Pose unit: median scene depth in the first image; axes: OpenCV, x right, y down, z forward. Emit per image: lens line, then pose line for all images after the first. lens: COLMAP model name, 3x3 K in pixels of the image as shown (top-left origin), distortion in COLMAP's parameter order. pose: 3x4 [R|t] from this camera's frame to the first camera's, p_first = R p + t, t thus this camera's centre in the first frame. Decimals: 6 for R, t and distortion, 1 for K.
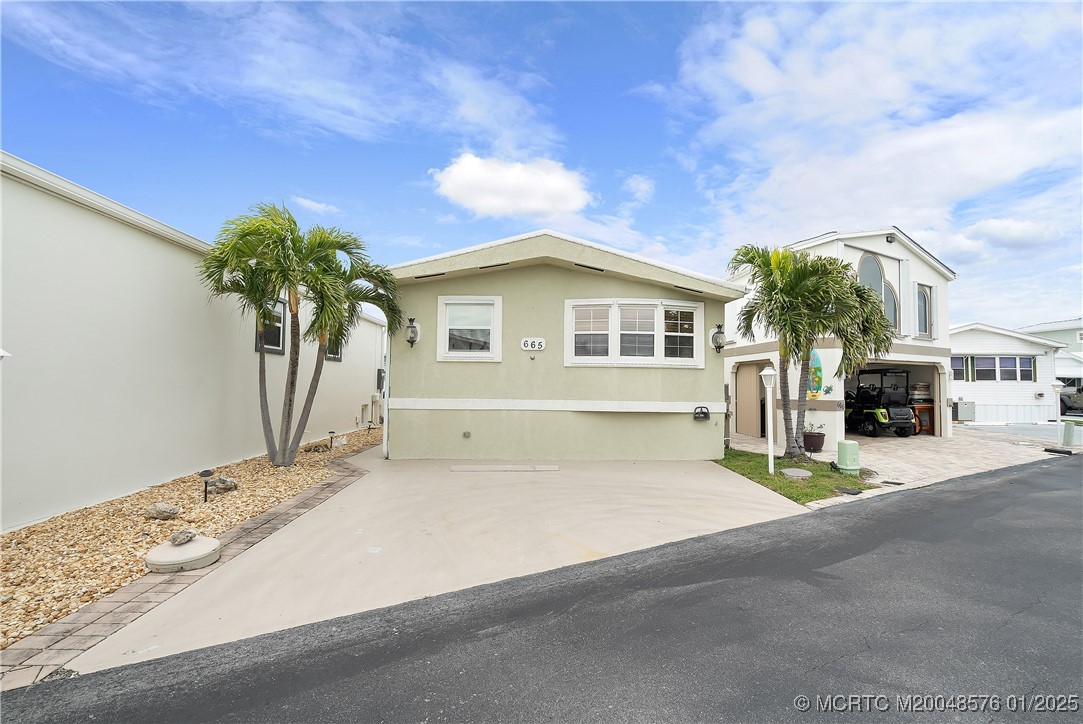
lens RADIAL K [[516.5, 0, 543.8], [0, 516.5, 358.7], [0, 0, 1]] dist [-0.002187, 0.000410]
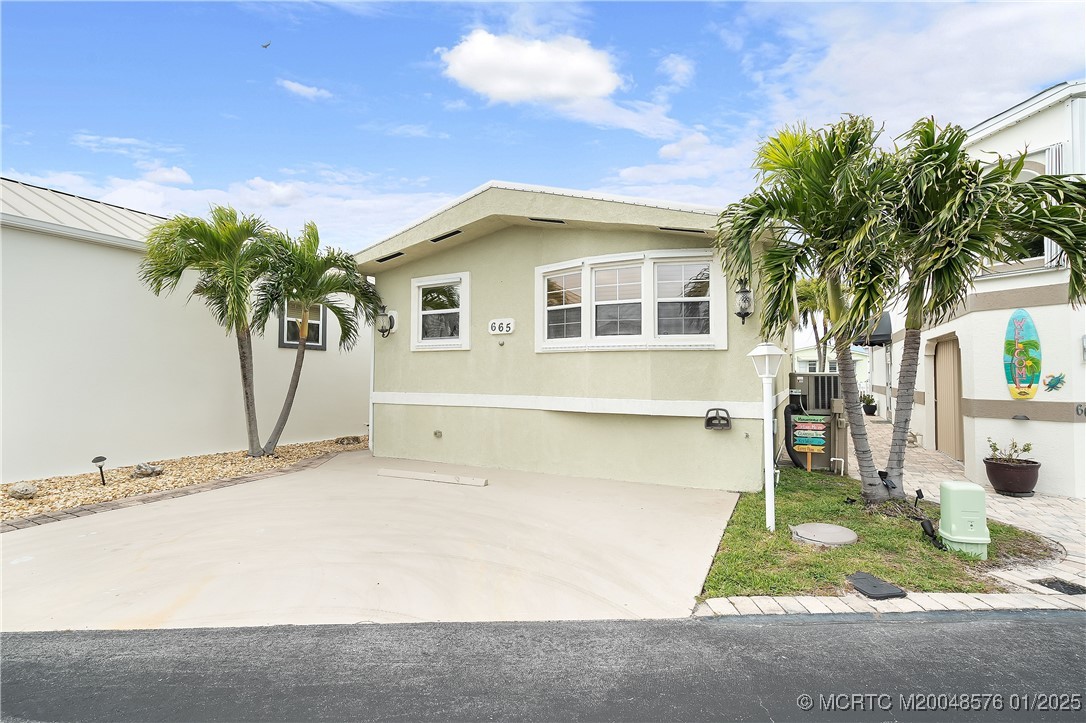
lens RADIAL K [[517.9, 0, 545.3], [0, 517.9, 358.2], [0, 0, 1]] dist [-0.002187, 0.000410]
pose [[0.866965, -0.025236, -0.497730, 0.446589], [0.030038, 0.999547, 0.001641, 0.022569], [0.497463, -0.016373, 0.867331, 0.331417]]
